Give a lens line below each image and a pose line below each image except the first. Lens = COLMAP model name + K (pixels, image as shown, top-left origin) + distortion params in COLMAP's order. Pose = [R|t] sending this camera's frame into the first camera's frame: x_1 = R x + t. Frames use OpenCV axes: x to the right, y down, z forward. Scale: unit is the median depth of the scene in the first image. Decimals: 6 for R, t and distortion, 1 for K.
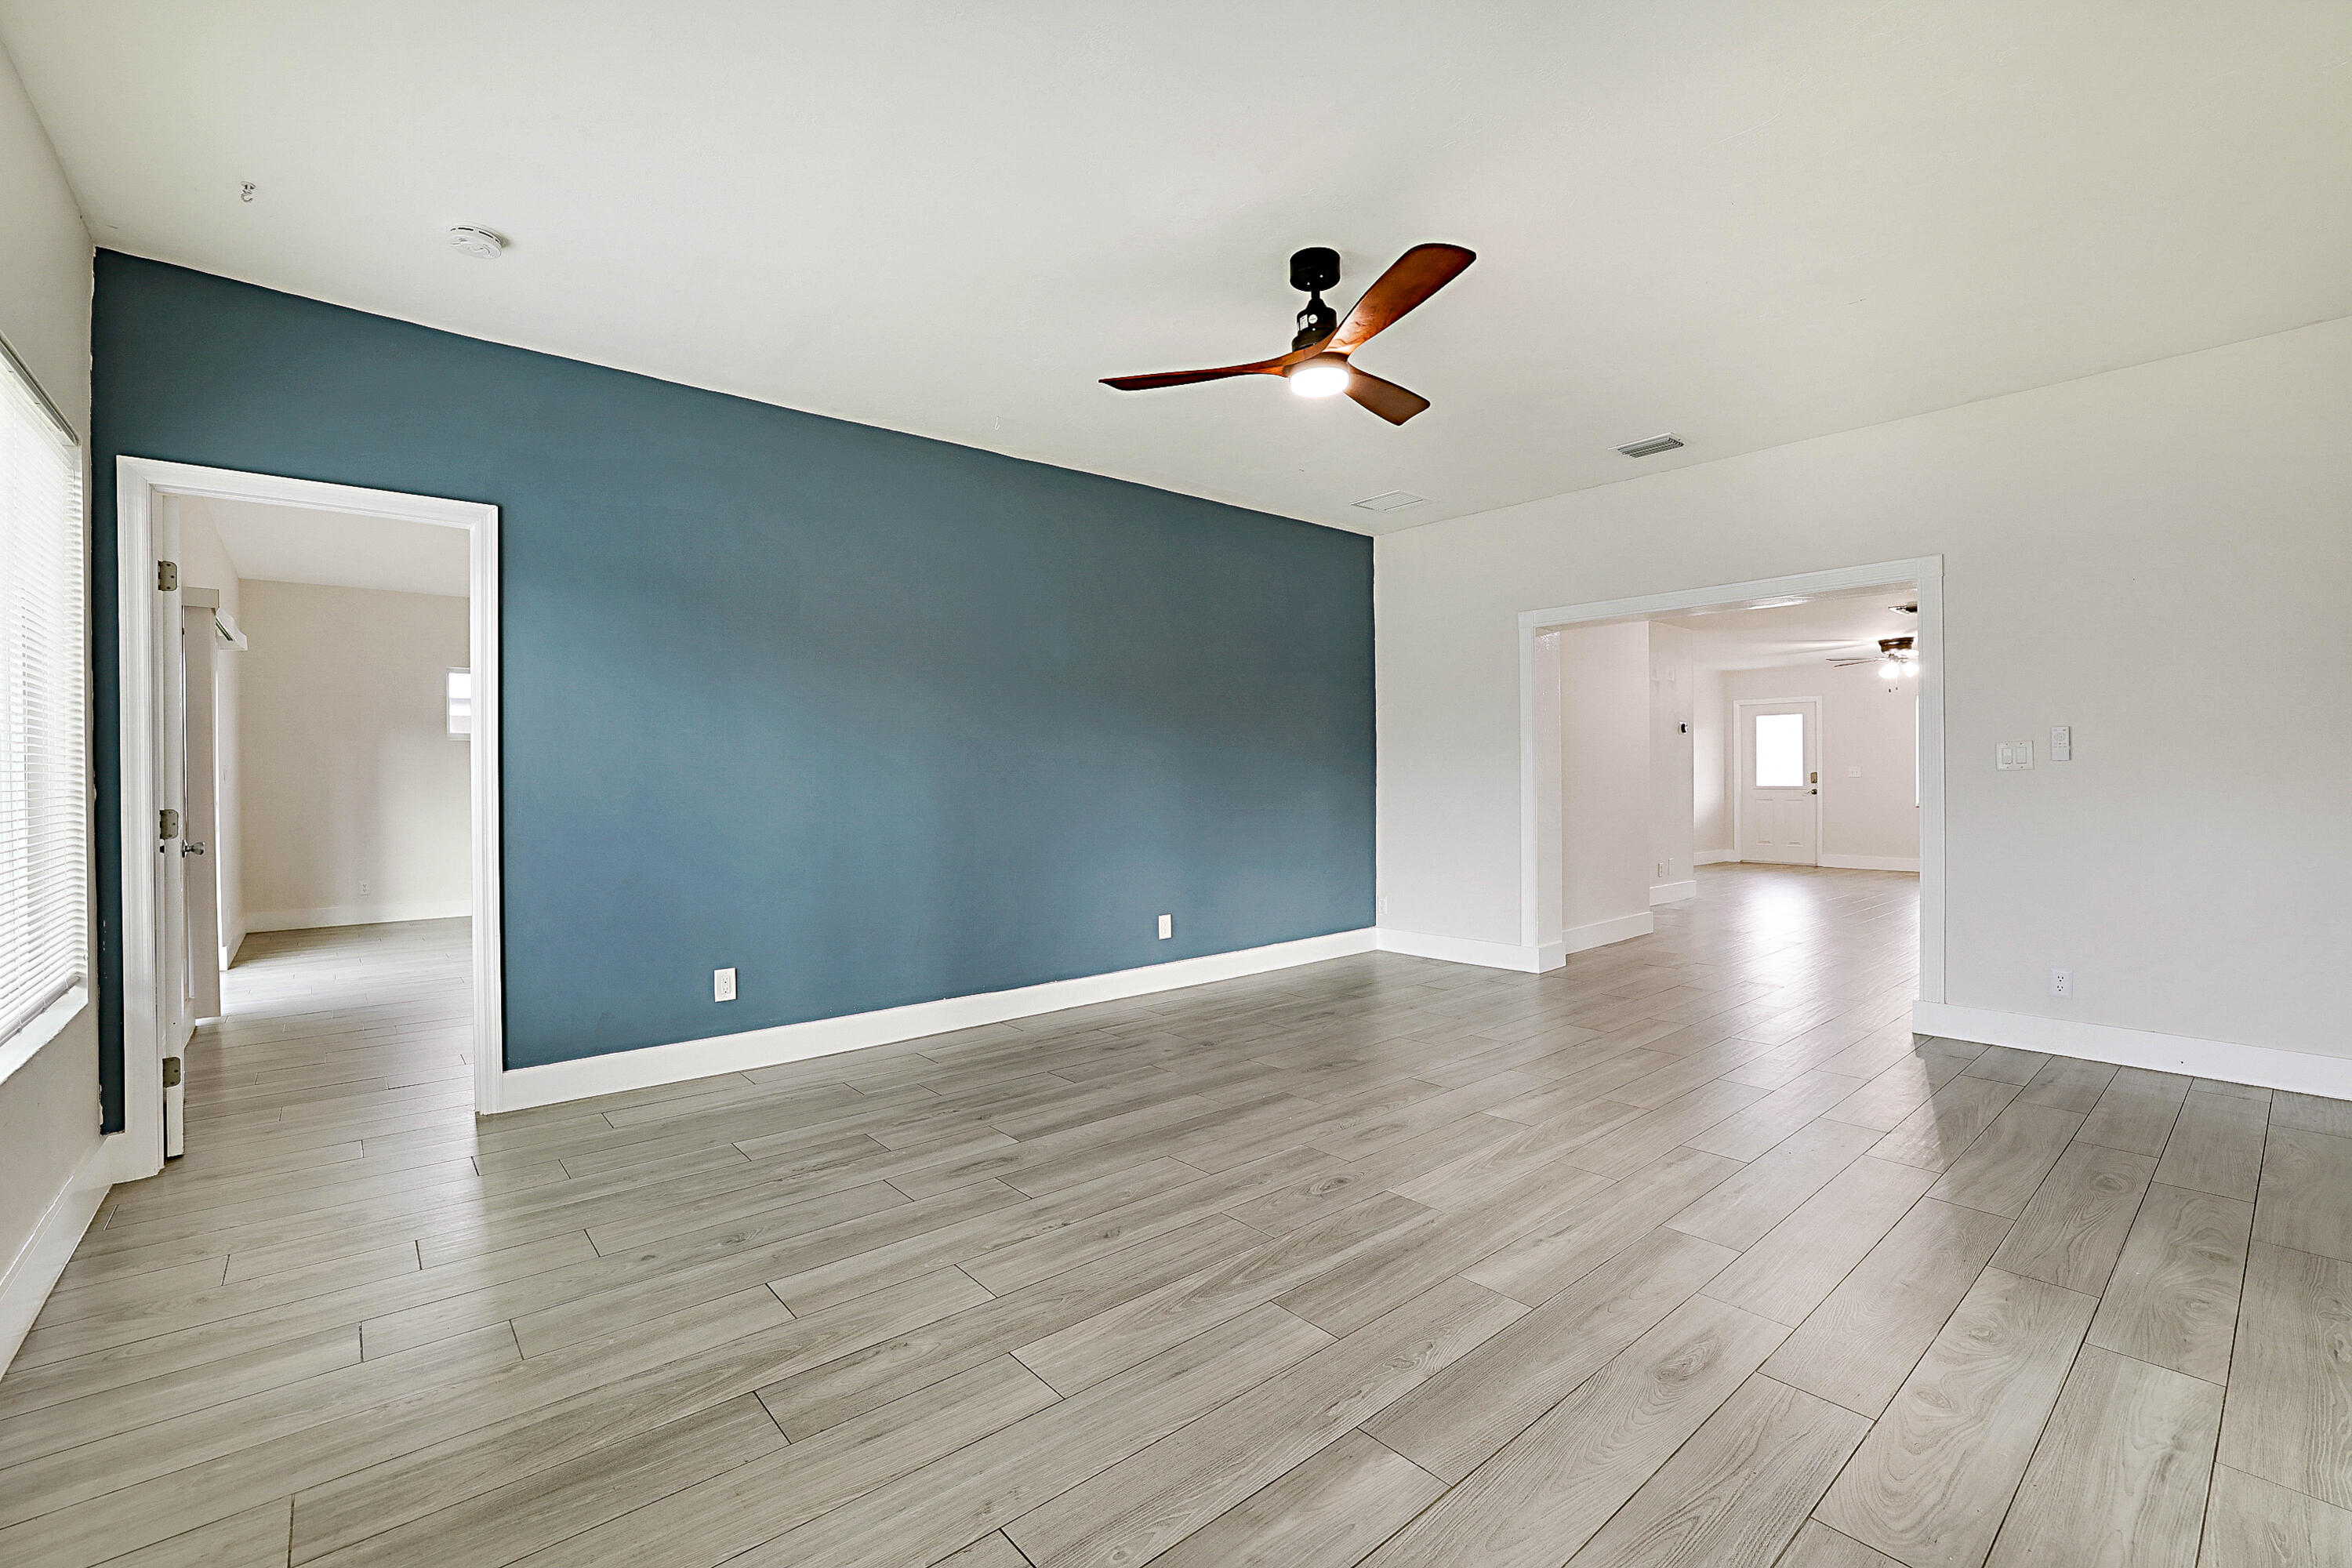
lens RADIAL K [[1010.4, 0, 1163.5], [0, 1010.4, 782.9], [0, 0, 1]] dist [-0.028901, 0.001671]
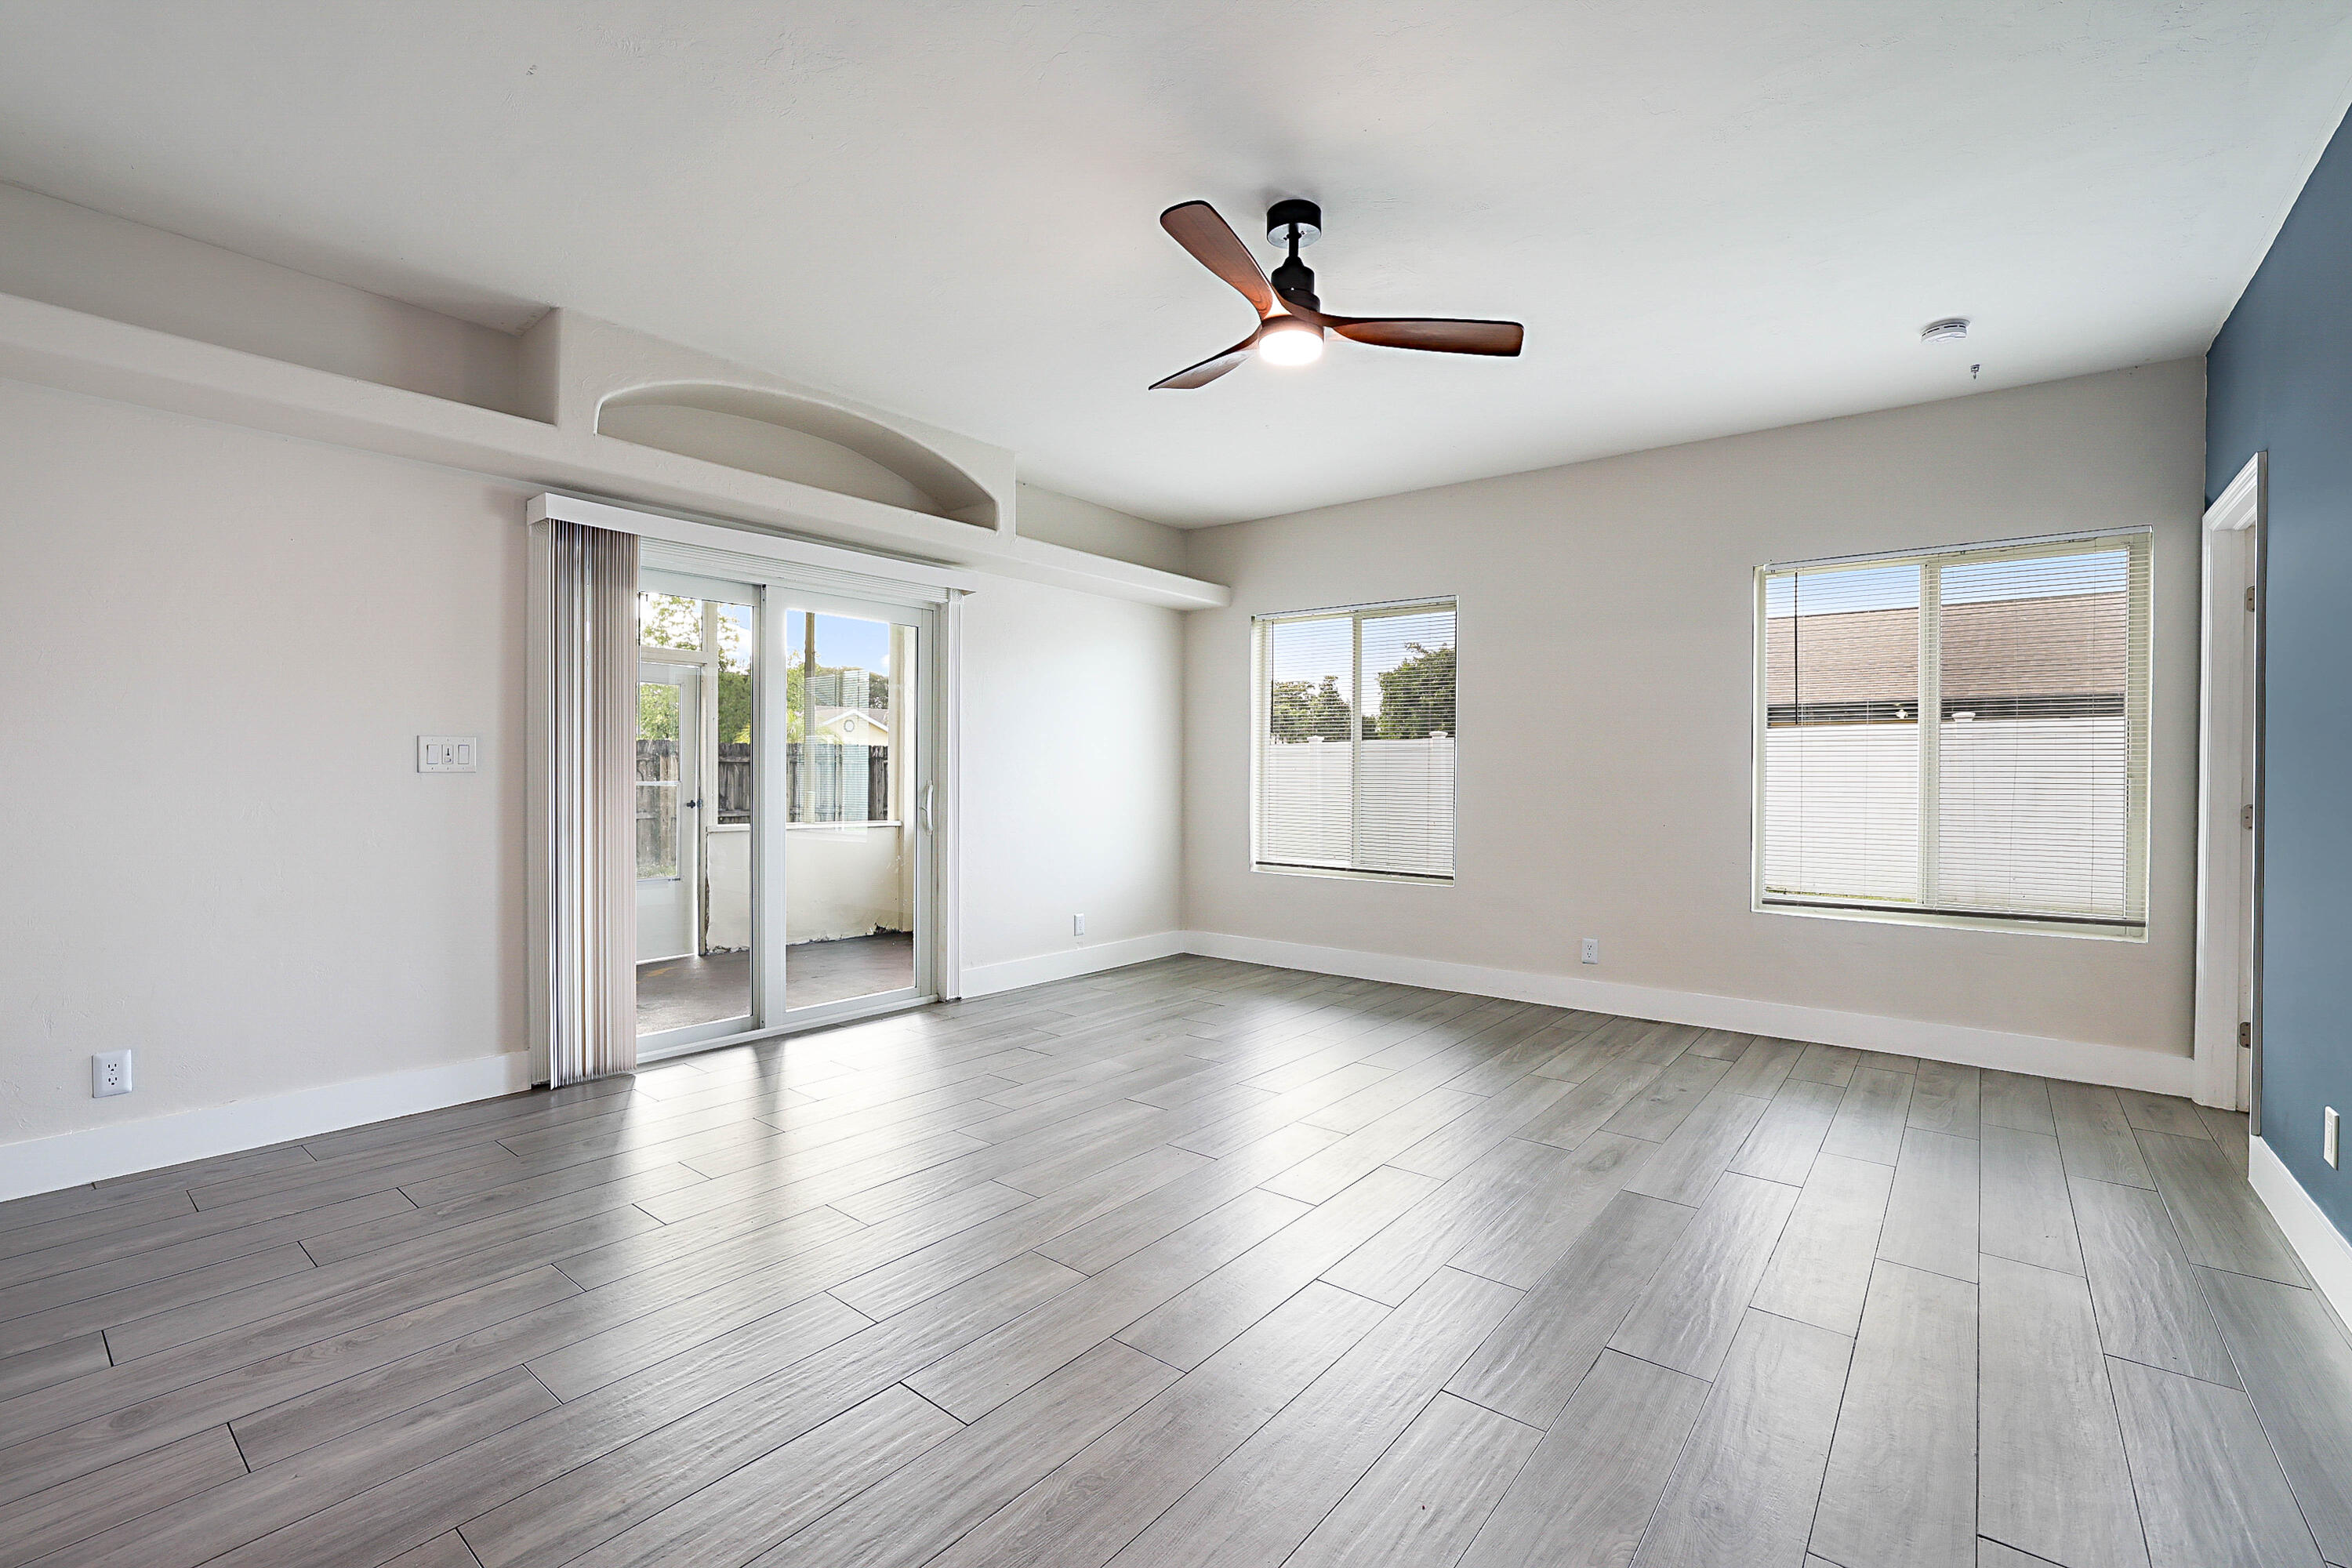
lens RADIAL K [[1010.4, 0, 1163.5], [0, 1010.4, 782.9], [0, 0, 1]] dist [-0.028901, 0.001671]
pose [[-0.982303, 0.006861, -0.187175, 0.462604], [0.004566, 0.999909, 0.012689, -0.014871], [0.187245, 0.011610, -0.982245, 1.987139]]
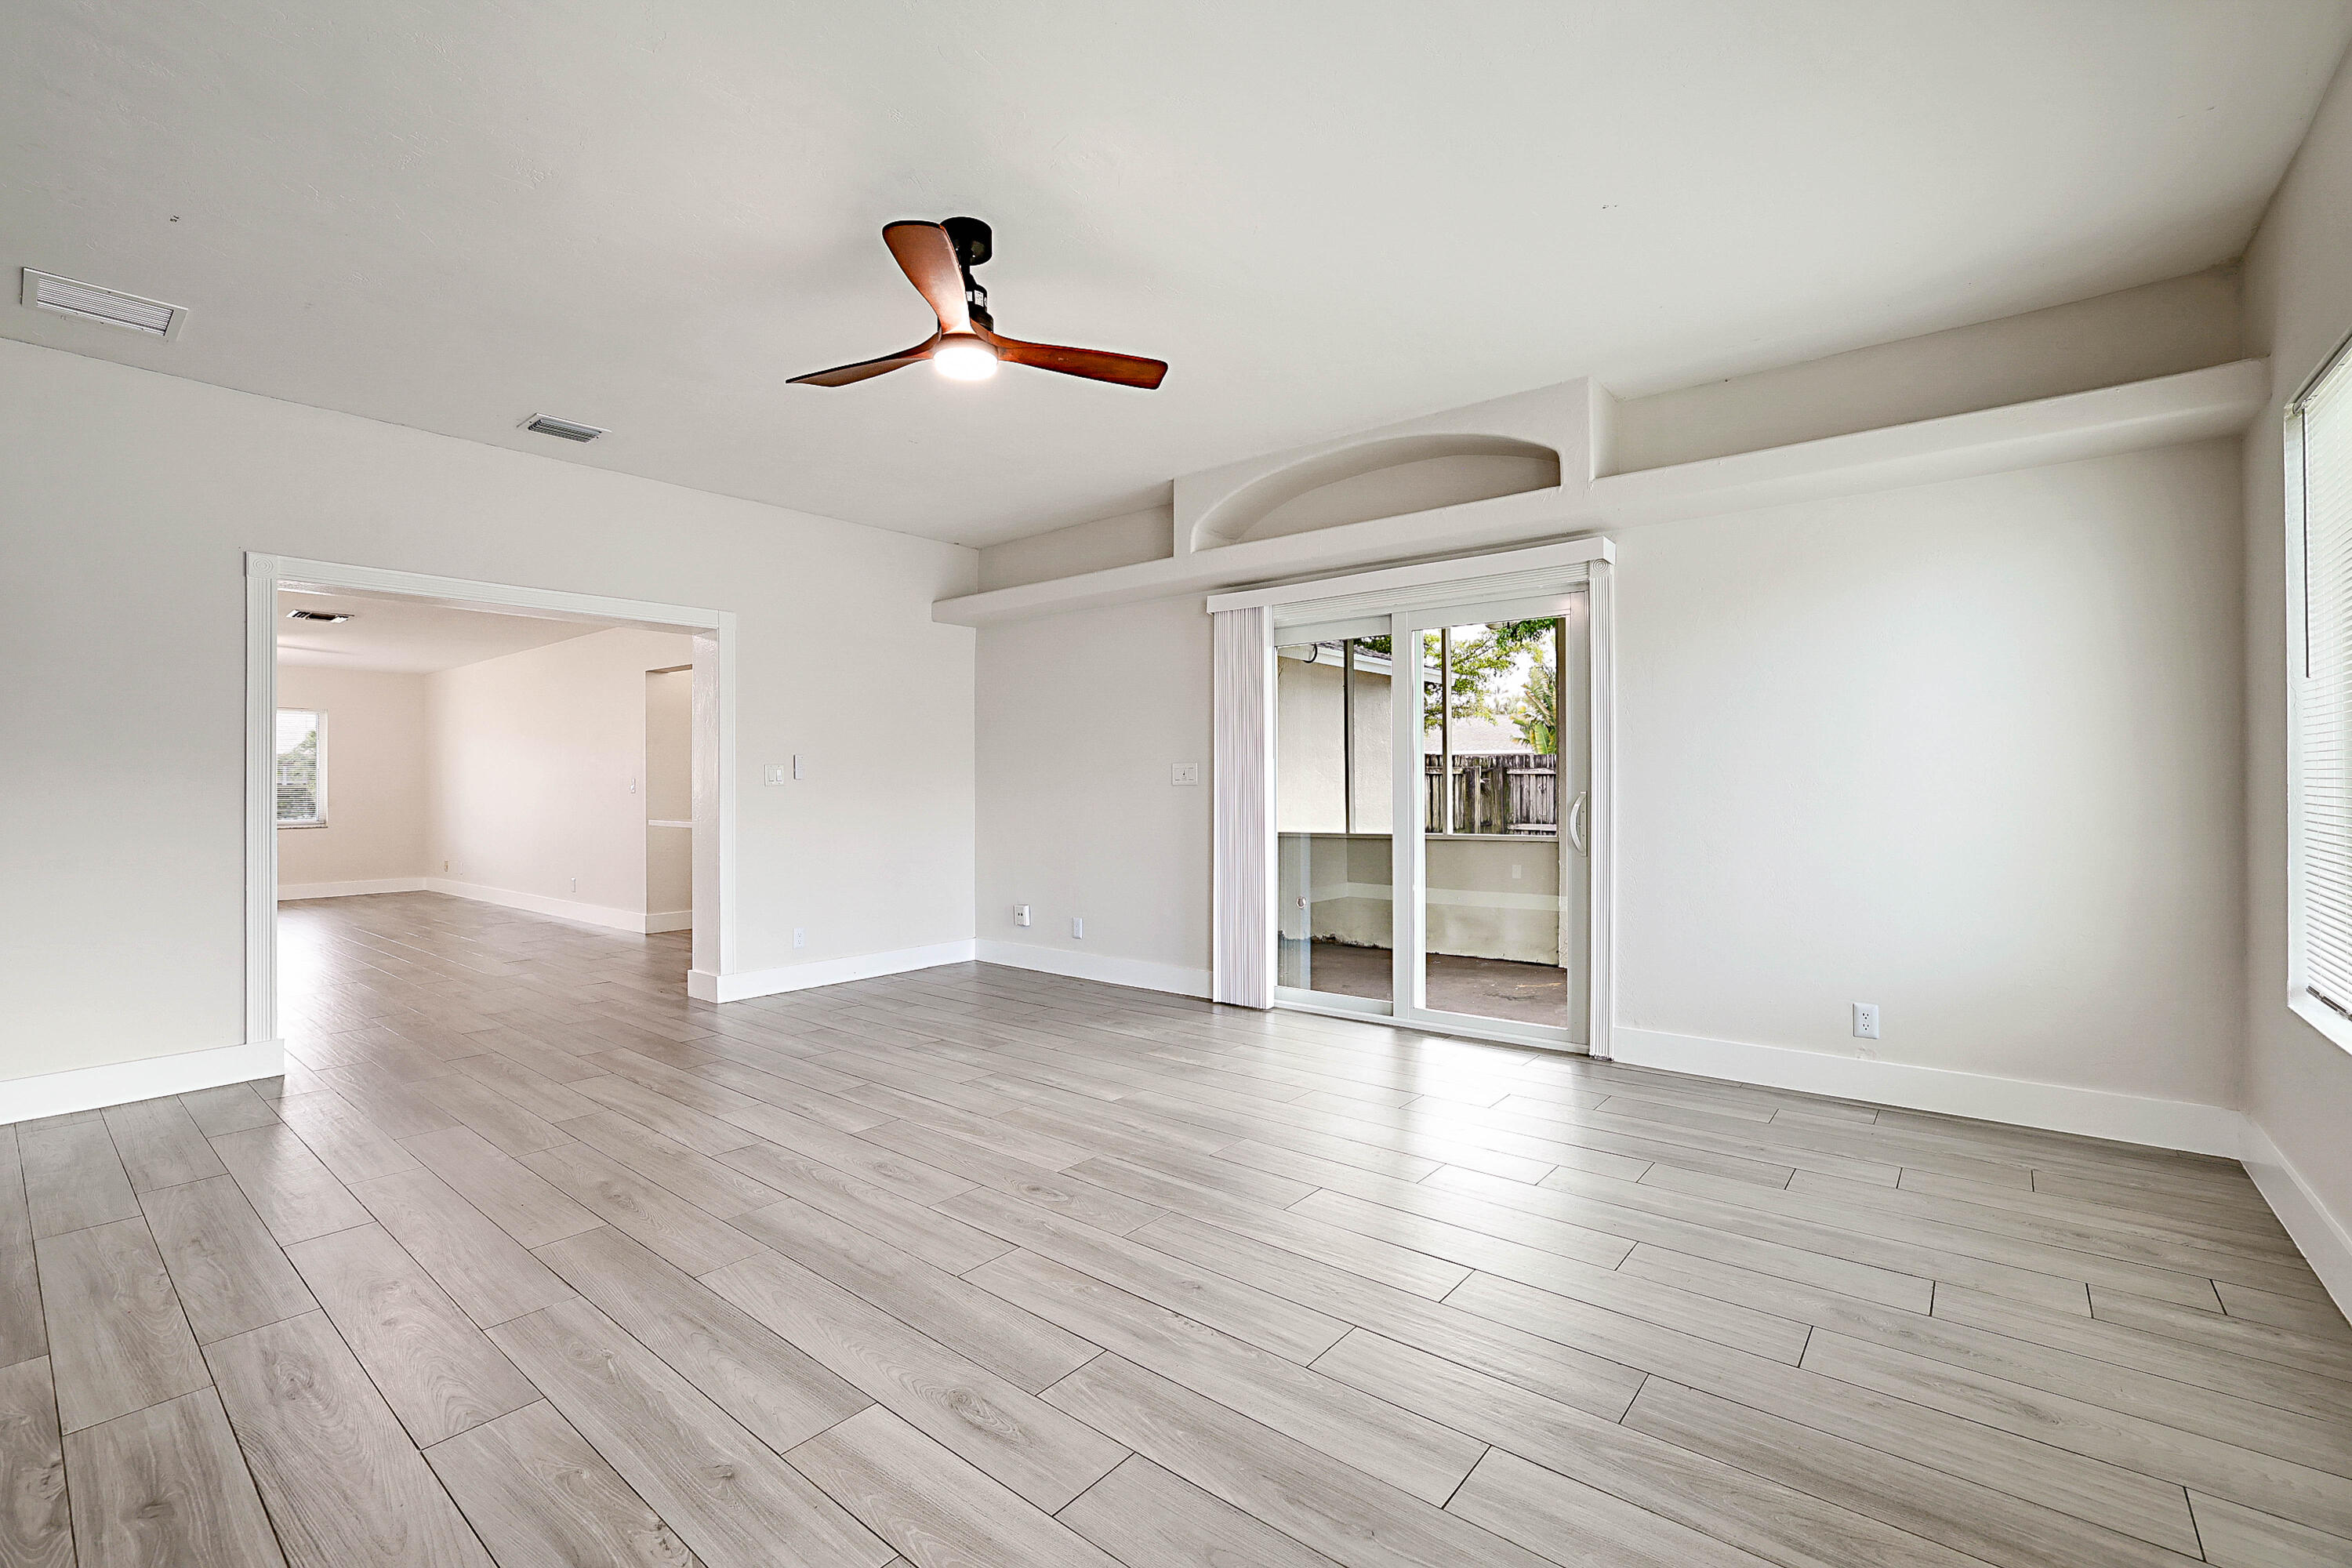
lens RADIAL K [[1010.4, 0, 1163.5], [0, 1010.4, 782.9], [0, 0, 1]] dist [-0.028901, 0.001671]
pose [[-0.186611, 0.015480, 0.982312, -0.834454], [0.008855, 0.999862, -0.014074, 0.005755], [-0.982394, 0.006072, -0.186722, 1.051097]]
